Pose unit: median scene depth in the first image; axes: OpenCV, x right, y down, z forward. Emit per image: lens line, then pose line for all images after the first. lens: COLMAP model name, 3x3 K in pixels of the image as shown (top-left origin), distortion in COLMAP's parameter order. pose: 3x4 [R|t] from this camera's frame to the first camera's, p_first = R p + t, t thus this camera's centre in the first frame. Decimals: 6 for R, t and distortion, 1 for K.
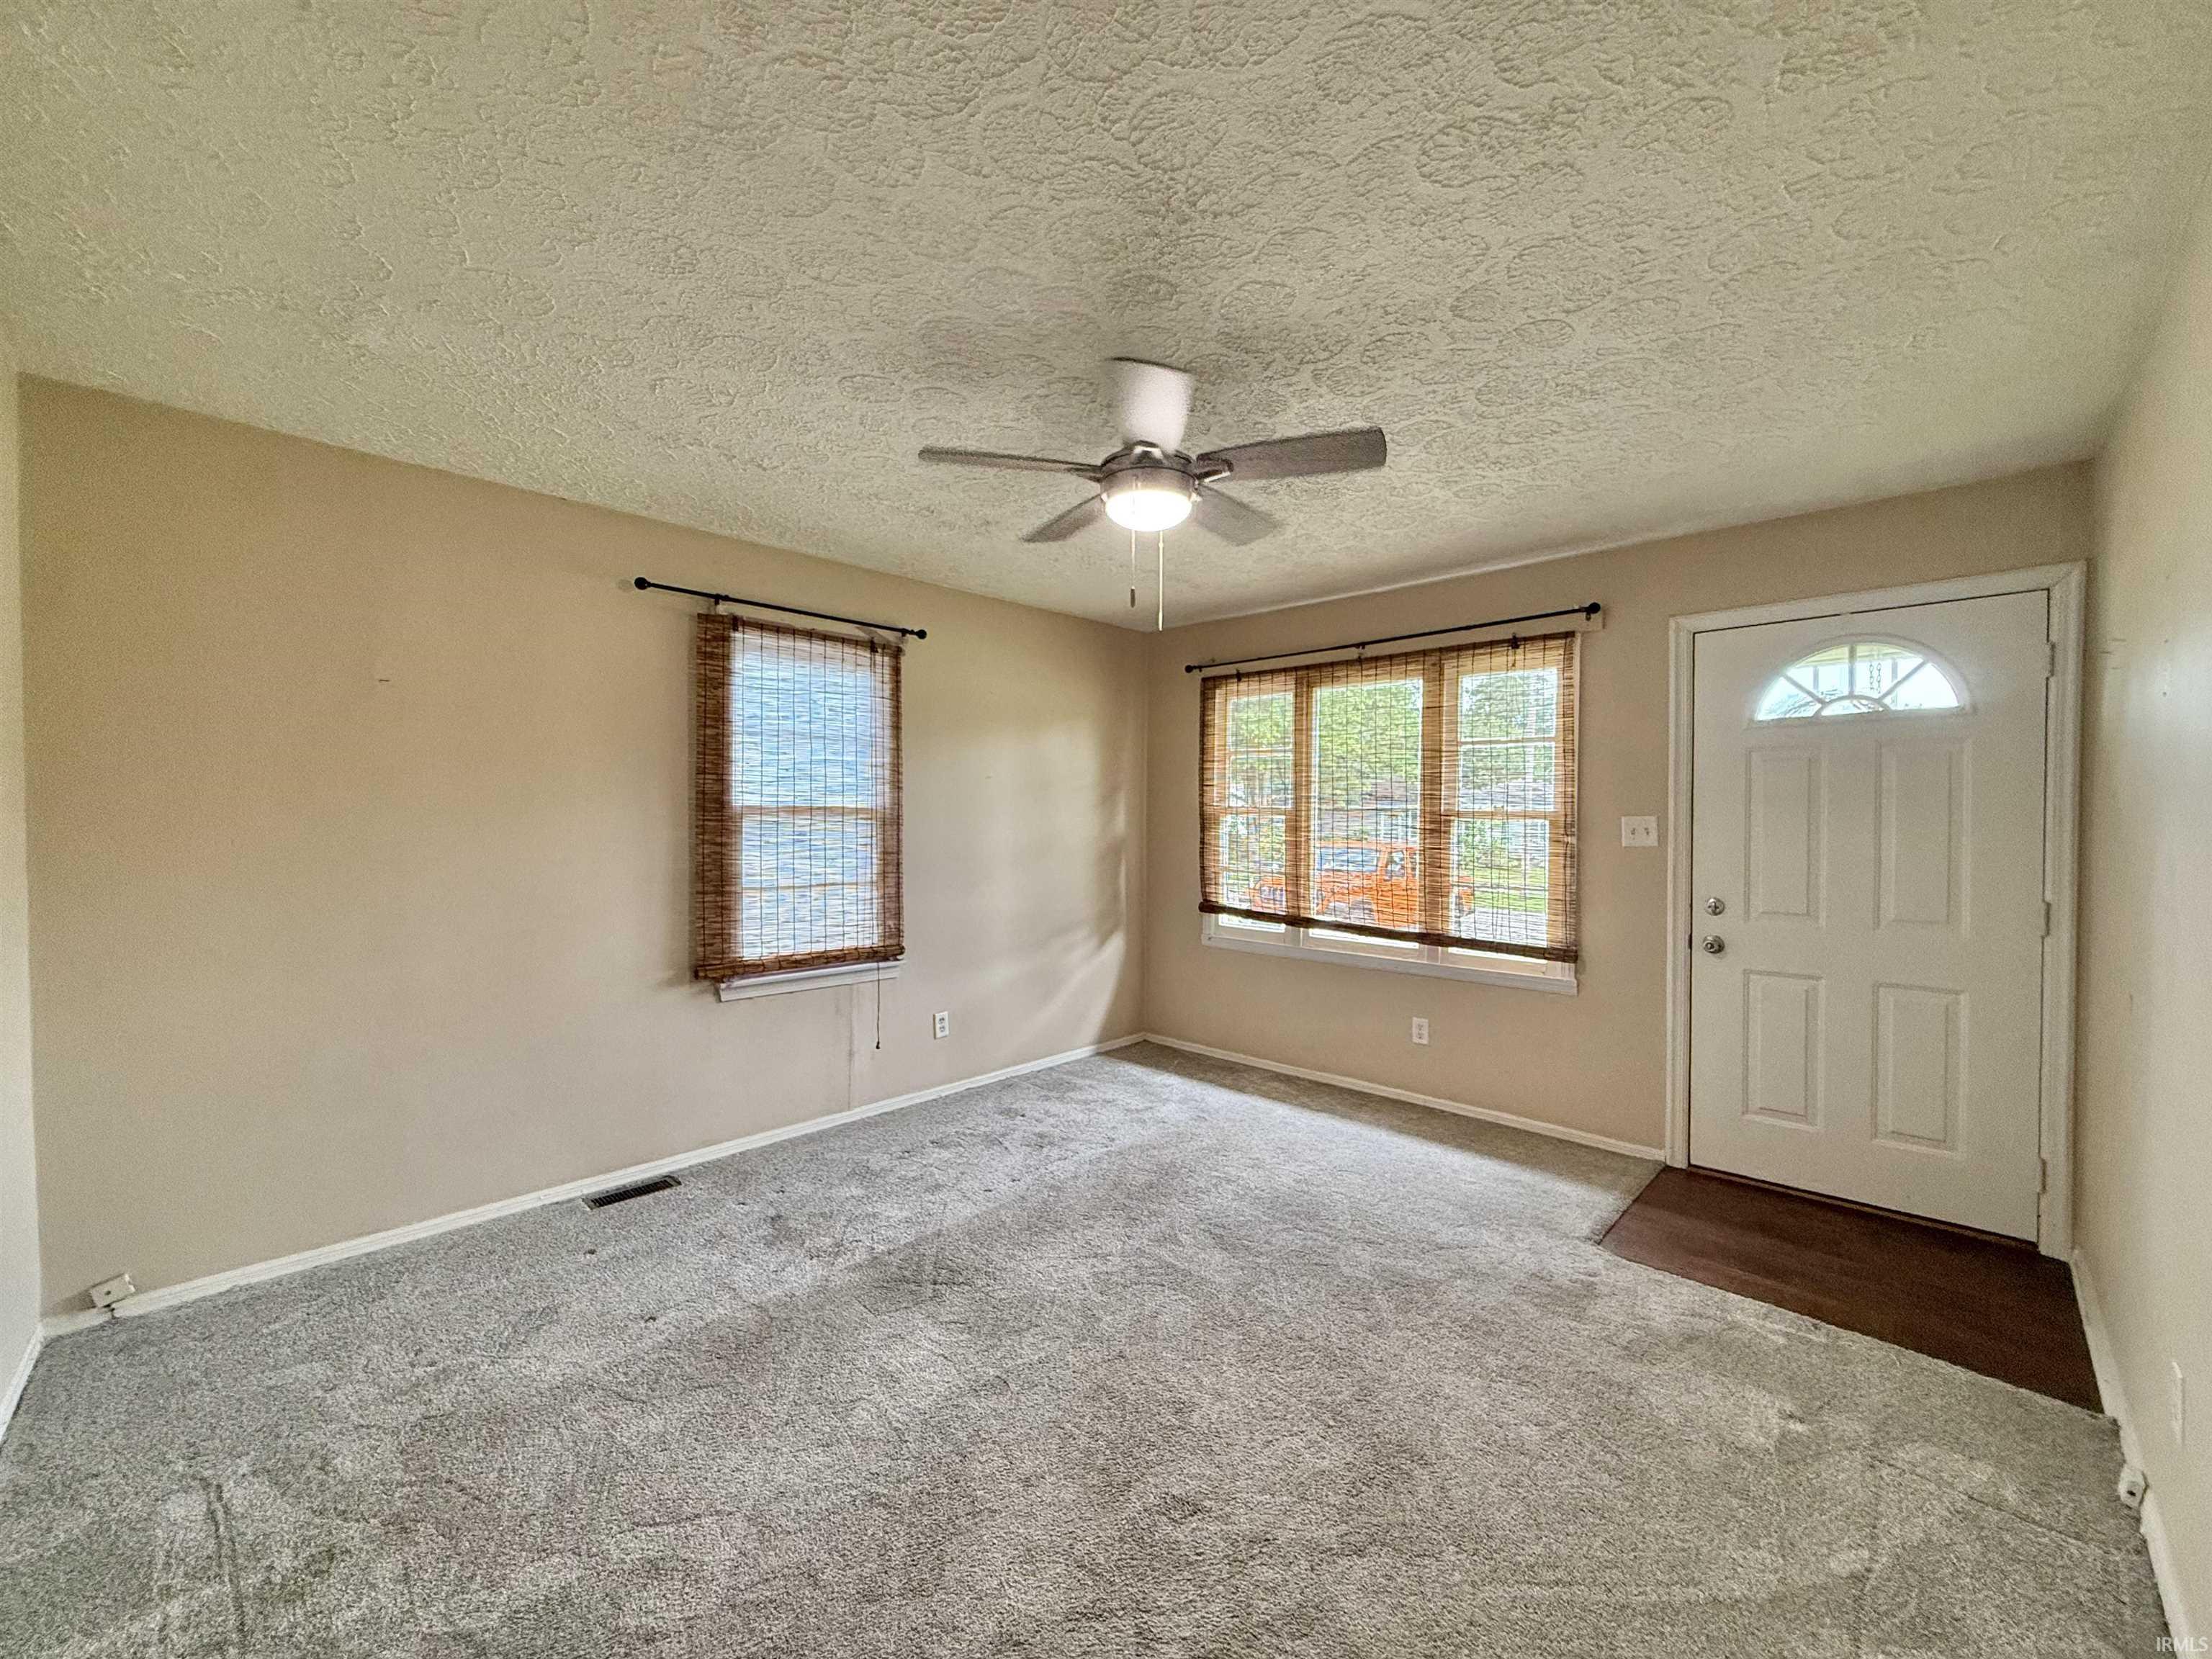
lens RADIAL K [[877.7, 0, 1099.2], [0, 877.7, 832.5], [0, 0, 1]] dist [0.000634, -0.000310]
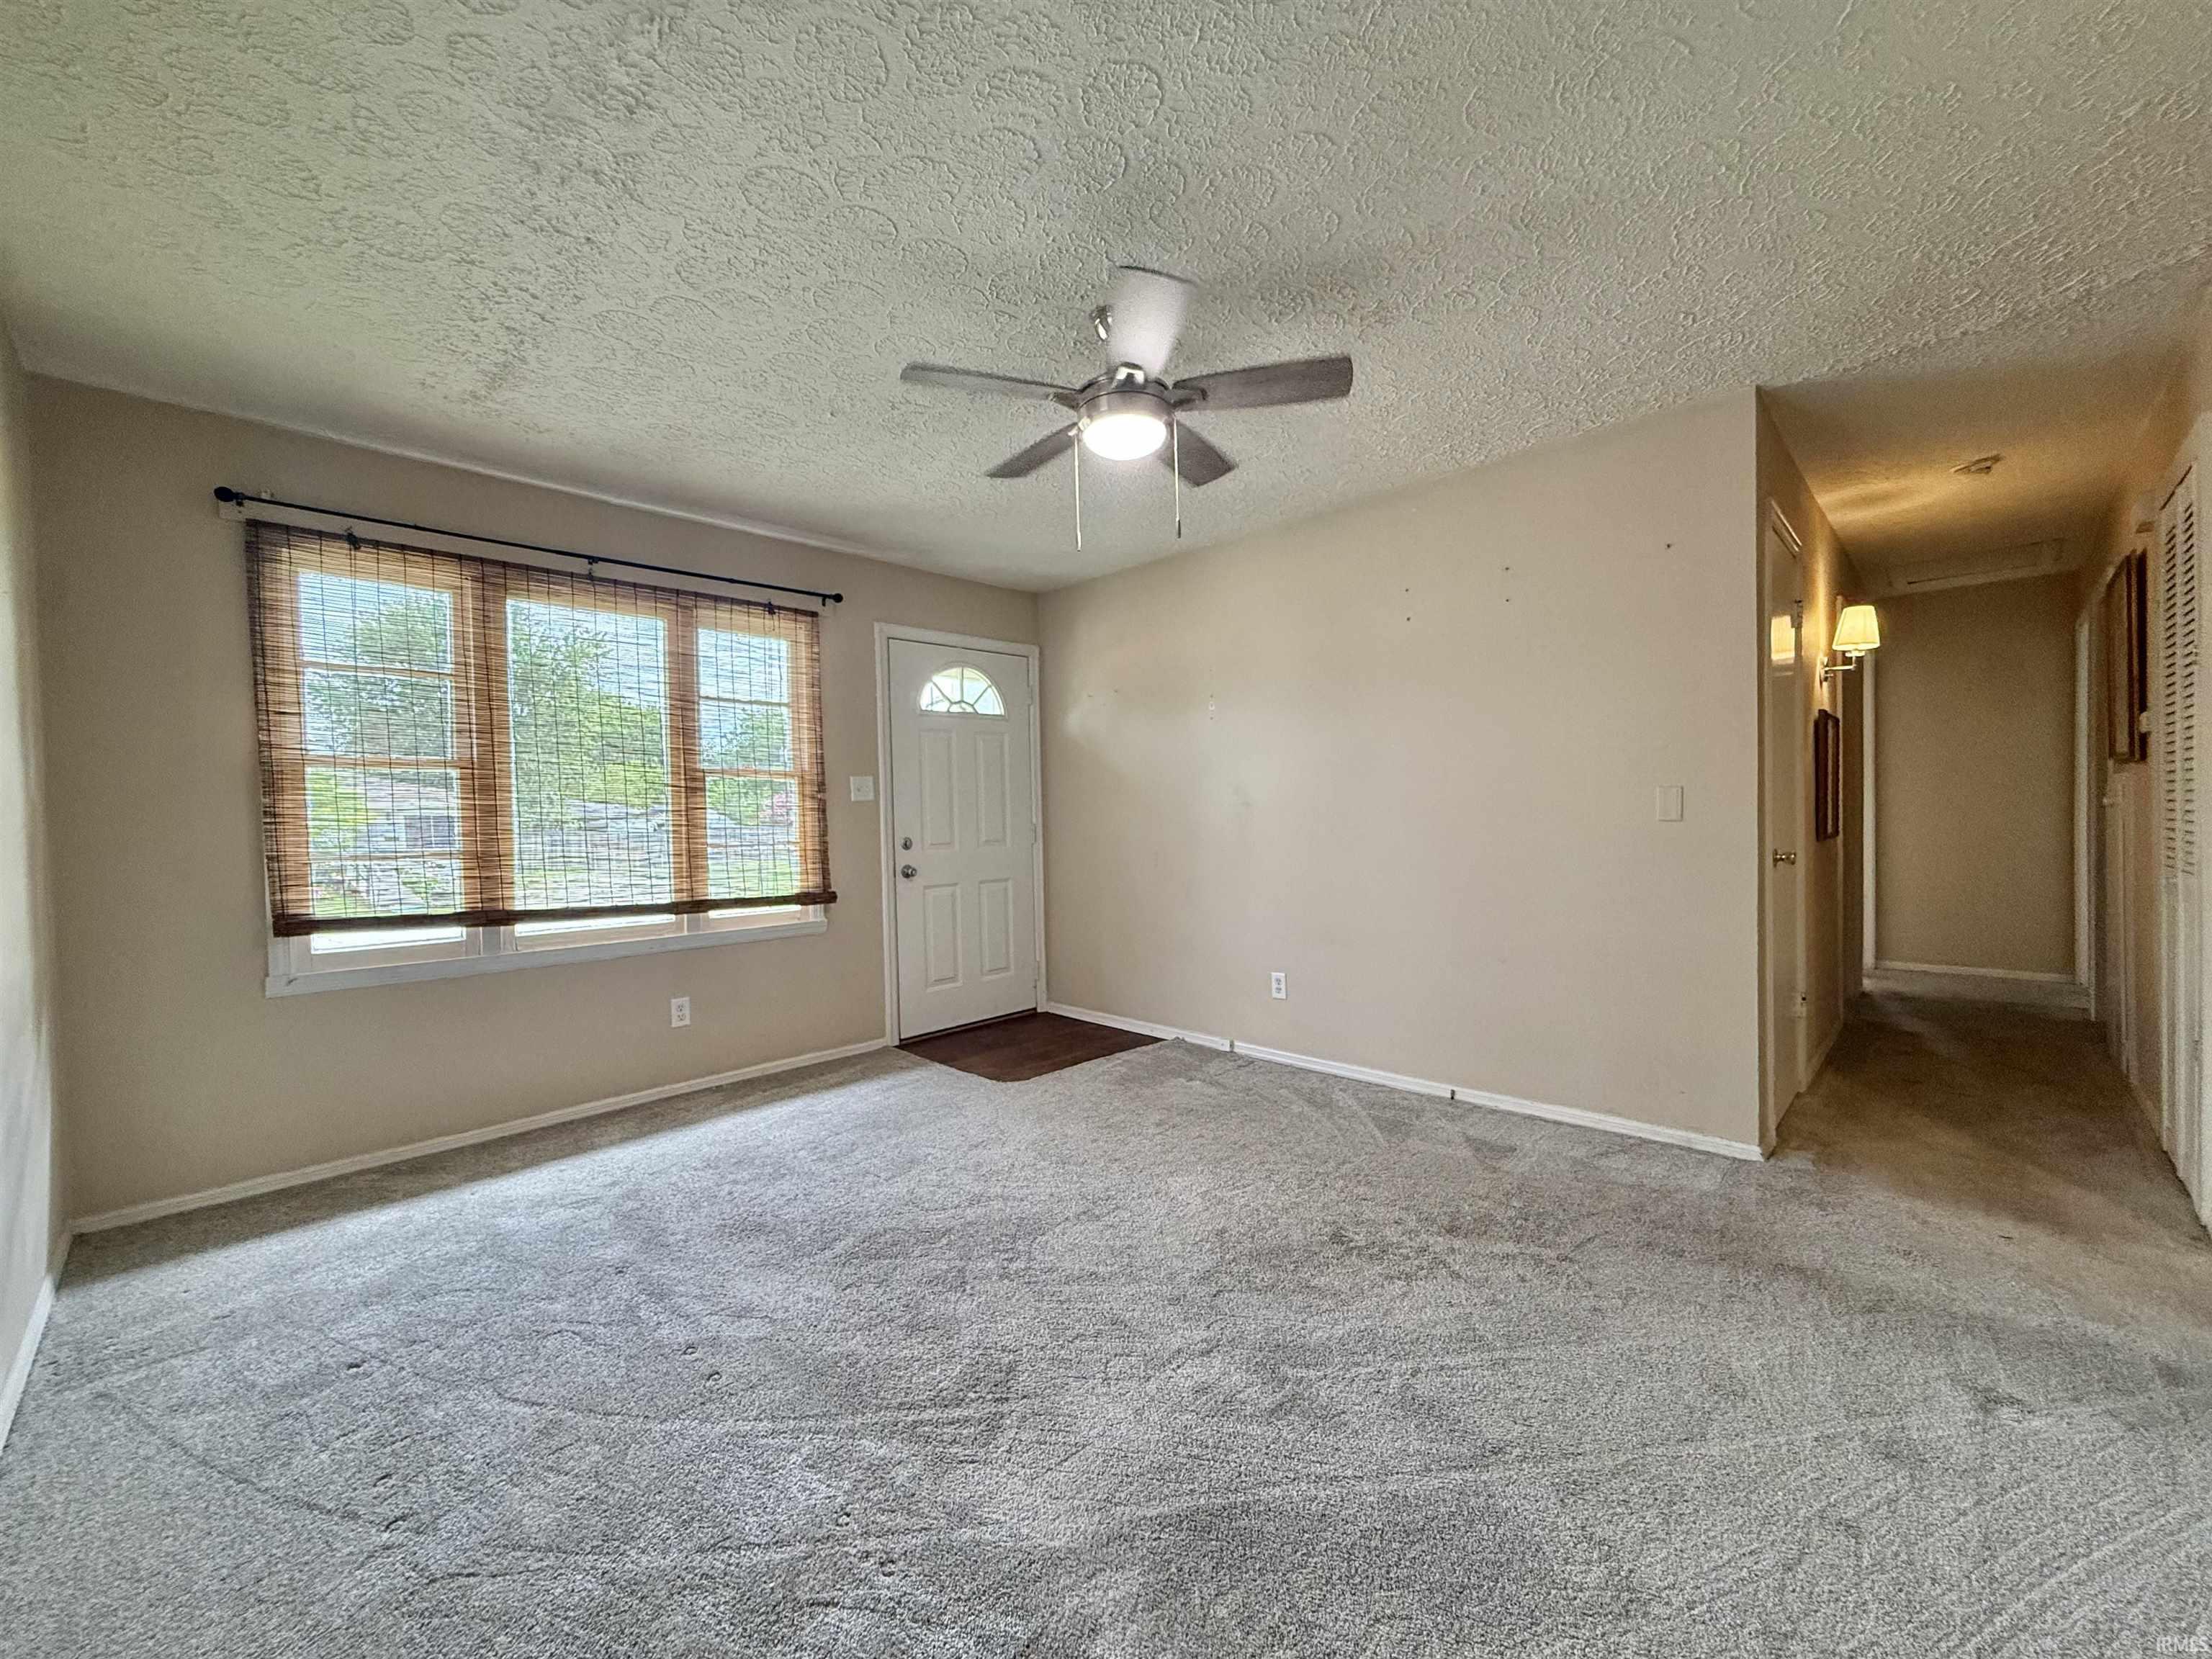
lens RADIAL K [[877.7, 0, 1099.2], [0, 877.7, 832.5], [0, 0, 1]] dist [0.000634, -0.000310]
pose [[0.012301, -0.025966, 0.999587, -0.537848], [0.040017, 0.998875, 0.025455, 0.037376], [-0.999123, 0.039687, 0.013326, 0.565038]]
